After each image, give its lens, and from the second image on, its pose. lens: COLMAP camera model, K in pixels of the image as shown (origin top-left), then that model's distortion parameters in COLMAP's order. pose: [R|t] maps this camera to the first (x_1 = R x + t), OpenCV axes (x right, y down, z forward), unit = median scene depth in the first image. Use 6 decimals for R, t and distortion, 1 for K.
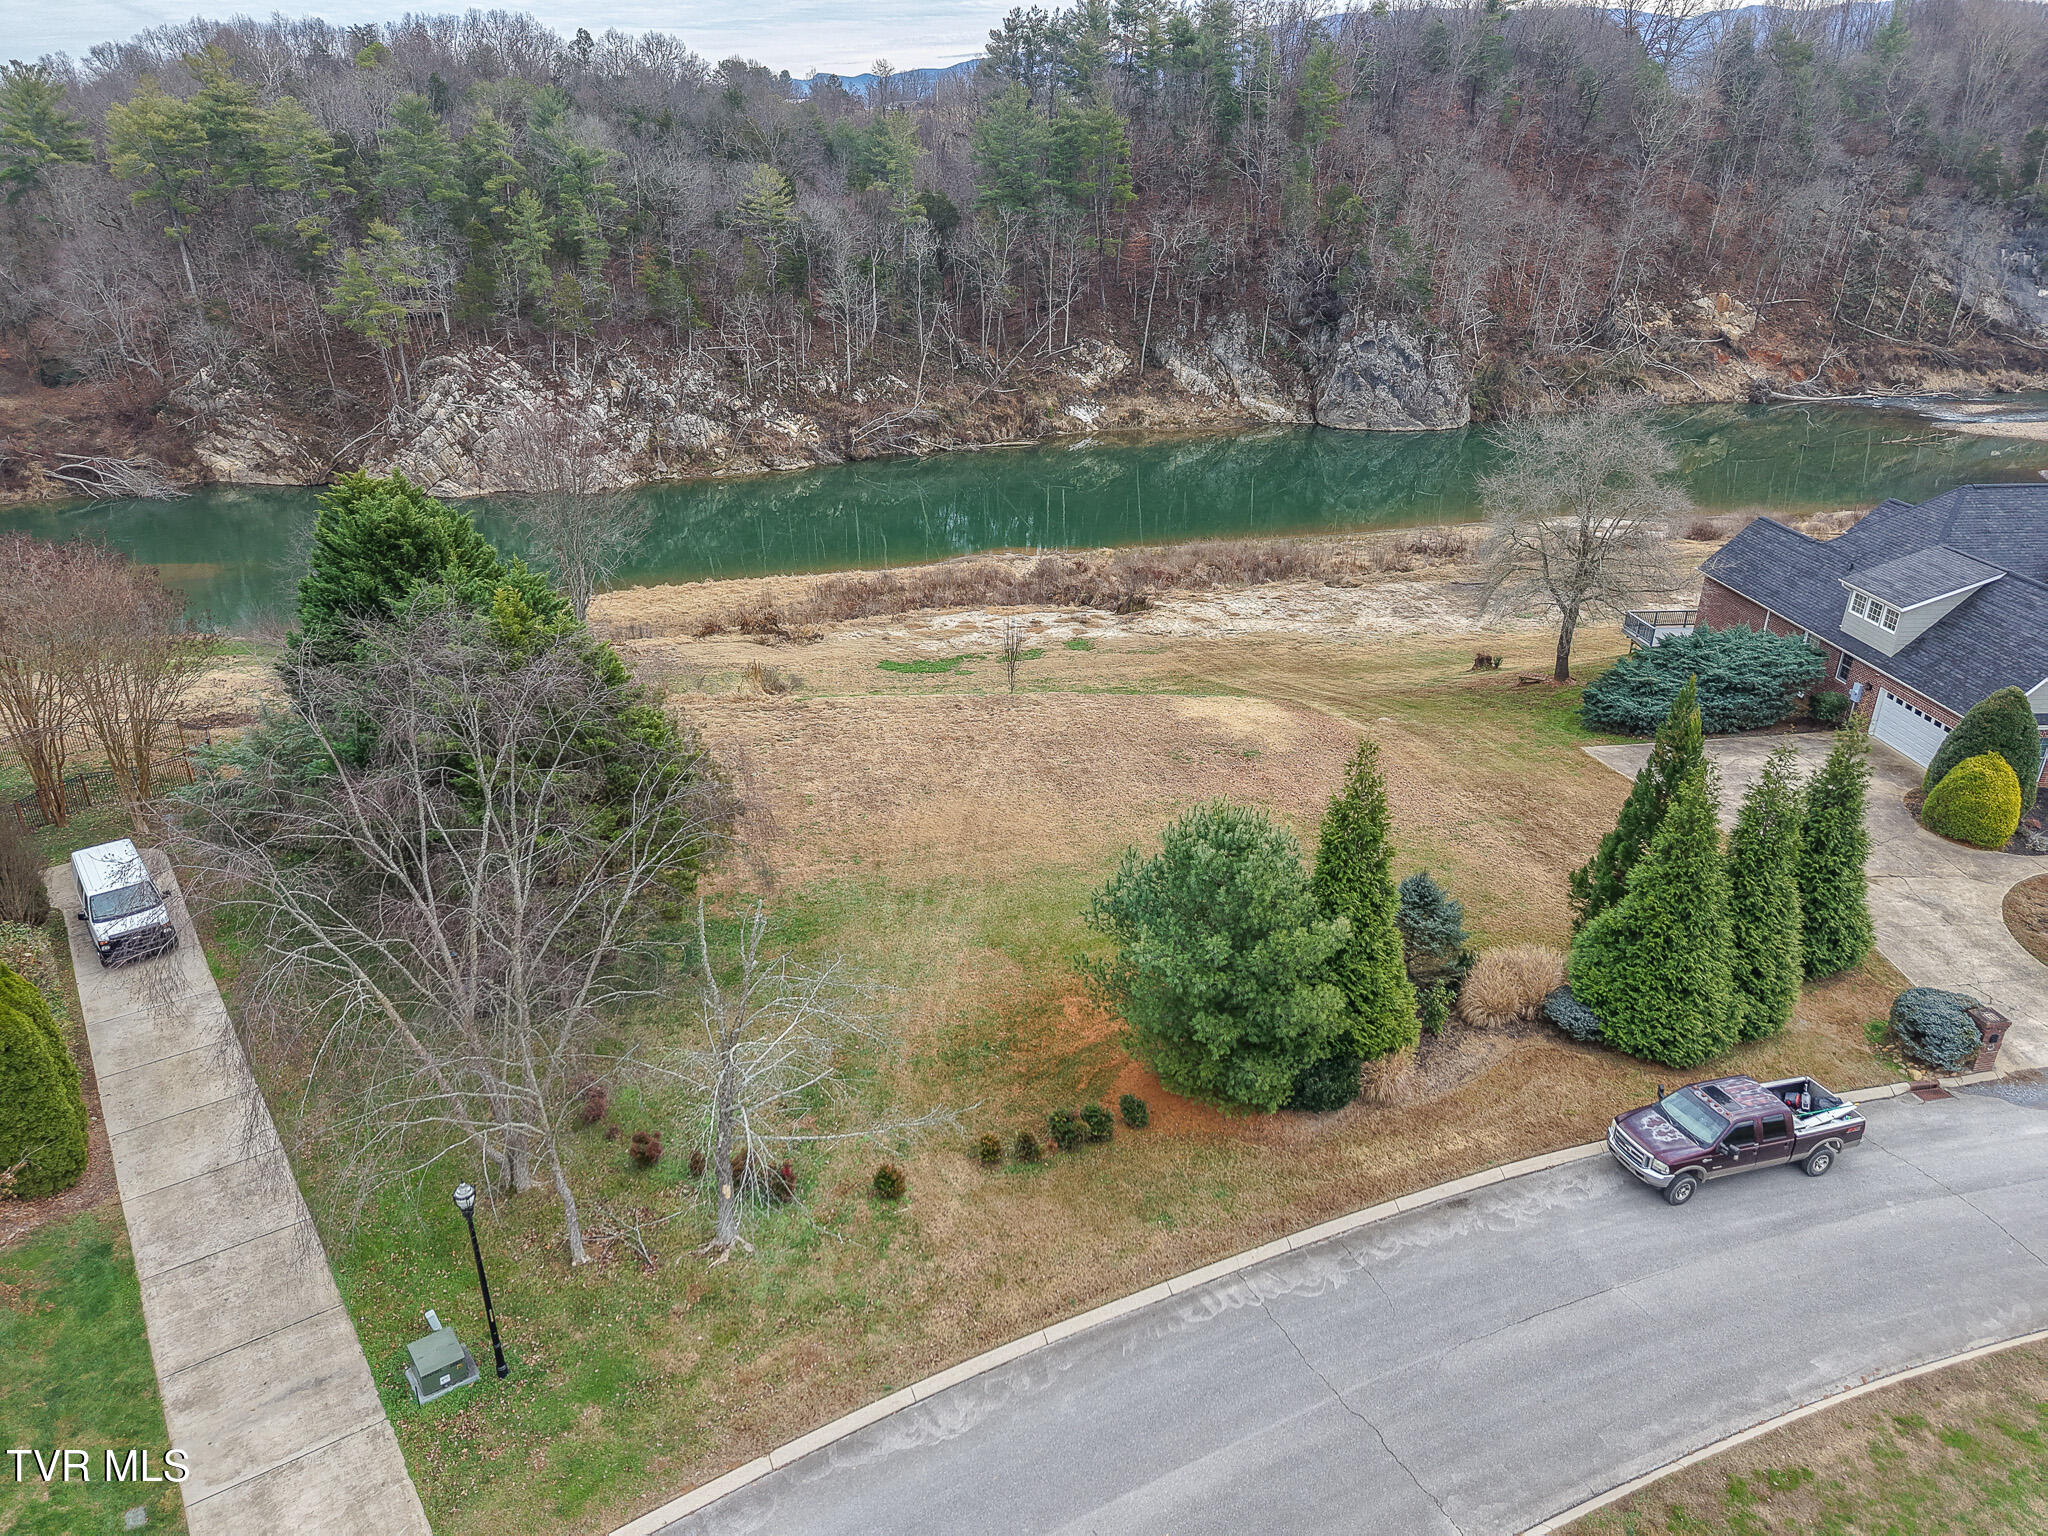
lens RADIAL K [[1367.1, 0, 1019.4], [0, 1367.1, 769.0], [0, 0, 1]] dist [0.023570, -0.022358]
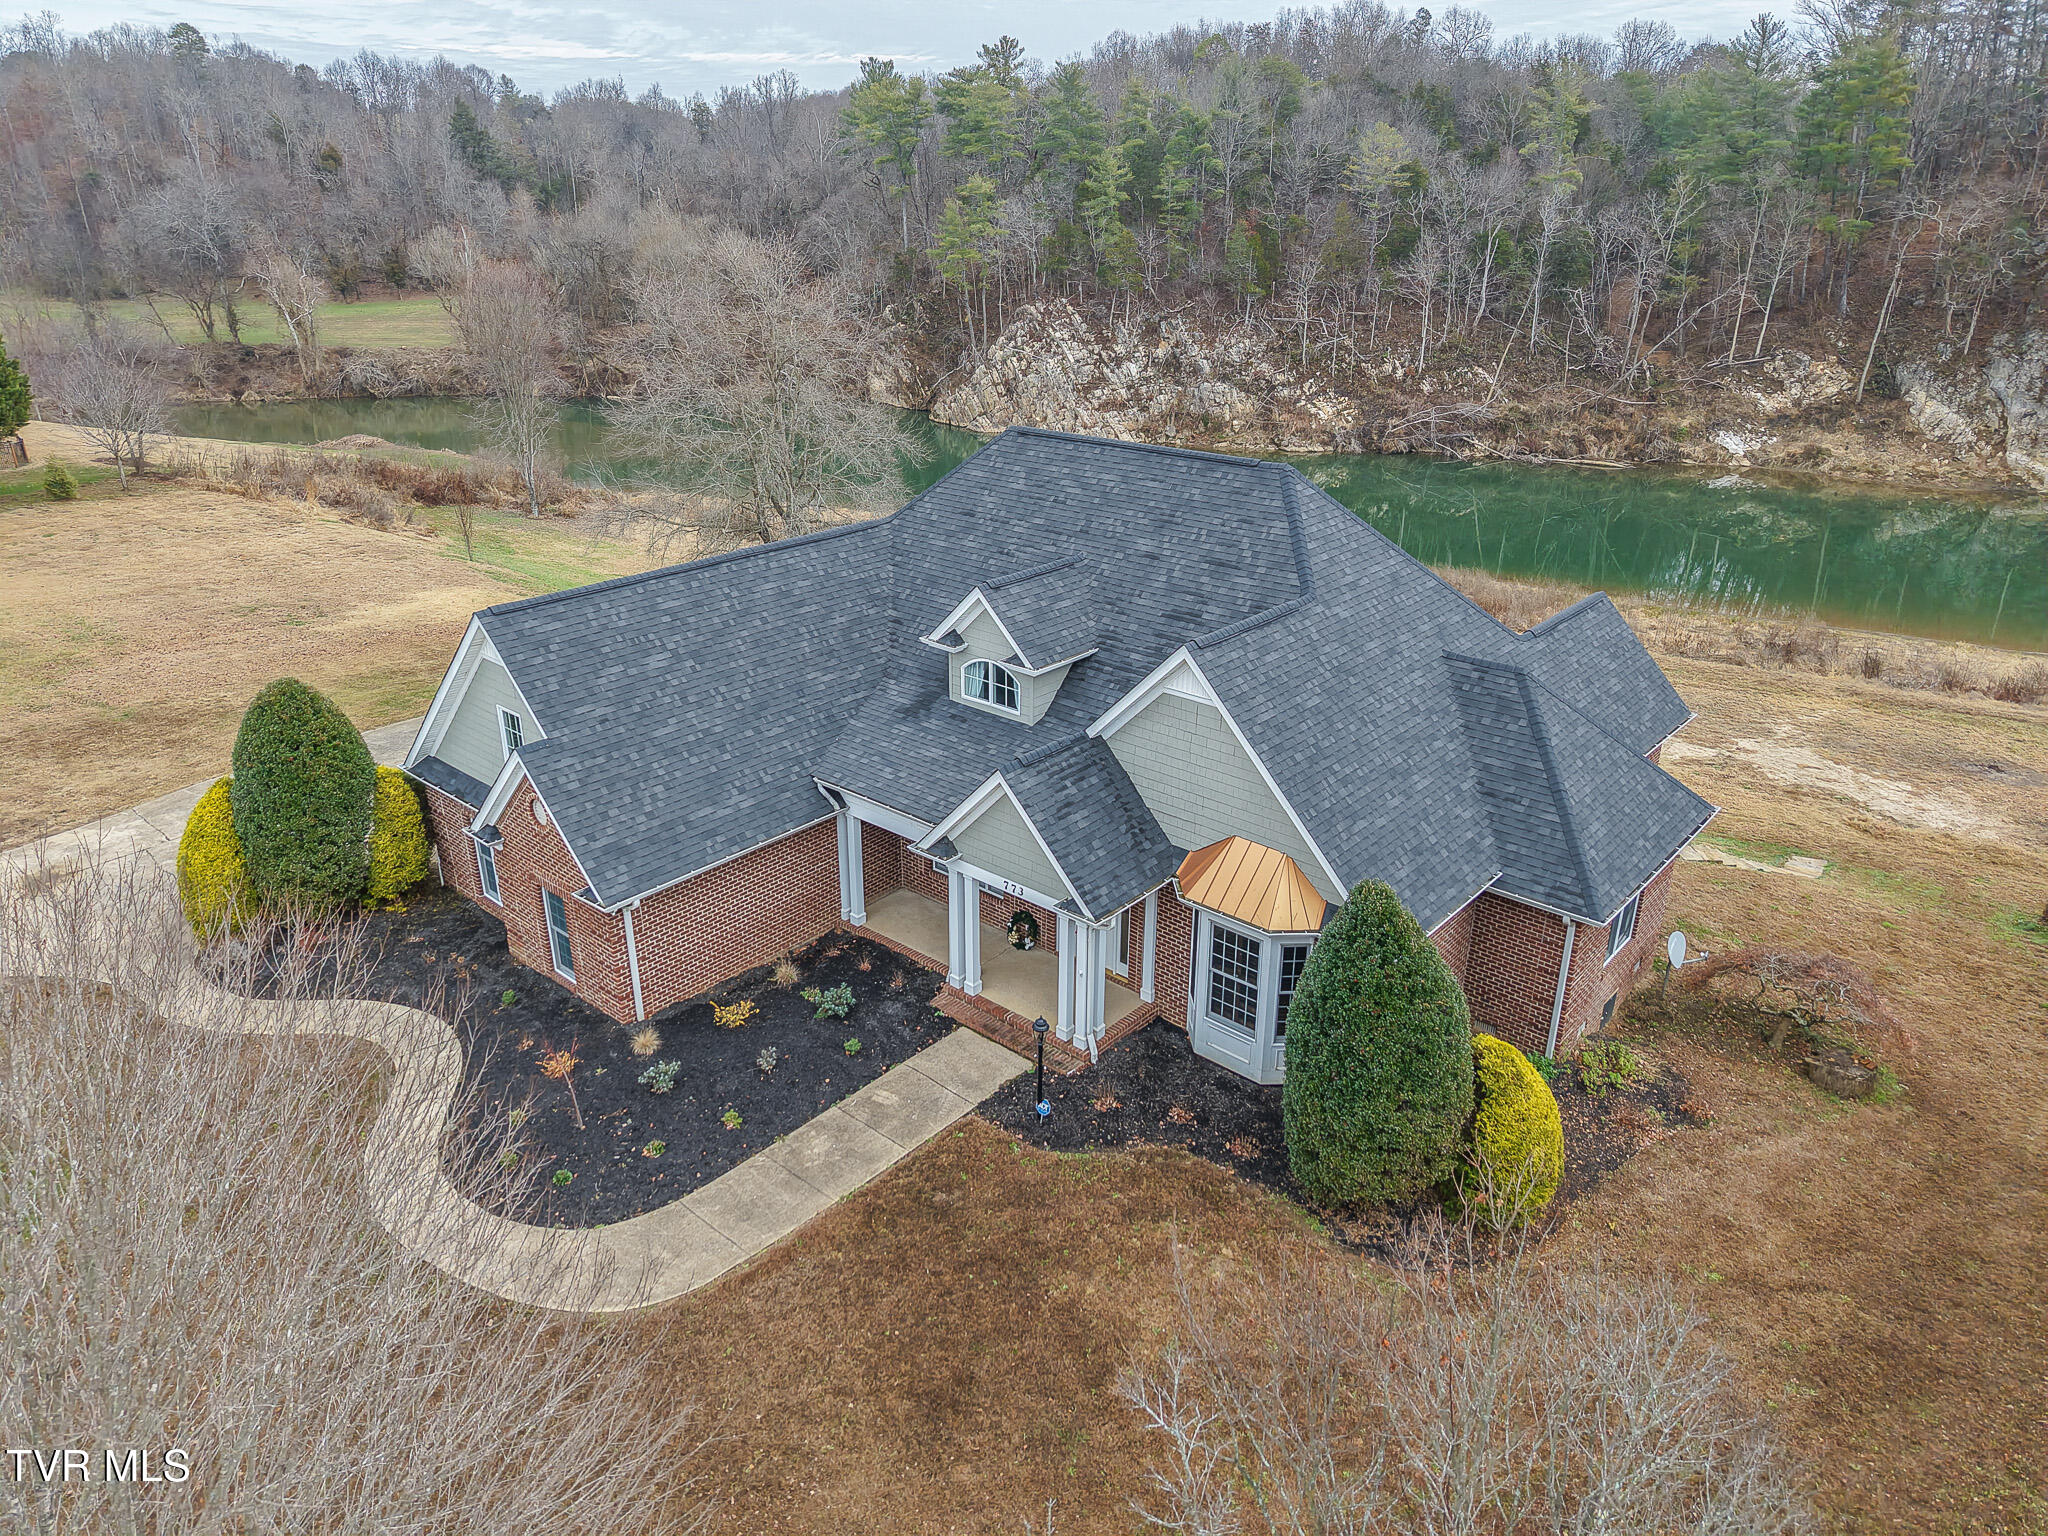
lens RADIAL K [[1367.1, 0, 1017.7], [0, 1367.1, 769.0], [0, 0, 1]] dist [0.023570, -0.022358]
pose [[0.711769, 0.276219, -0.645824, 0.345817], [-0.289722, 0.953029, 0.088305, -0.042251], [0.639880, 0.124257, 0.758363, 0.205900]]
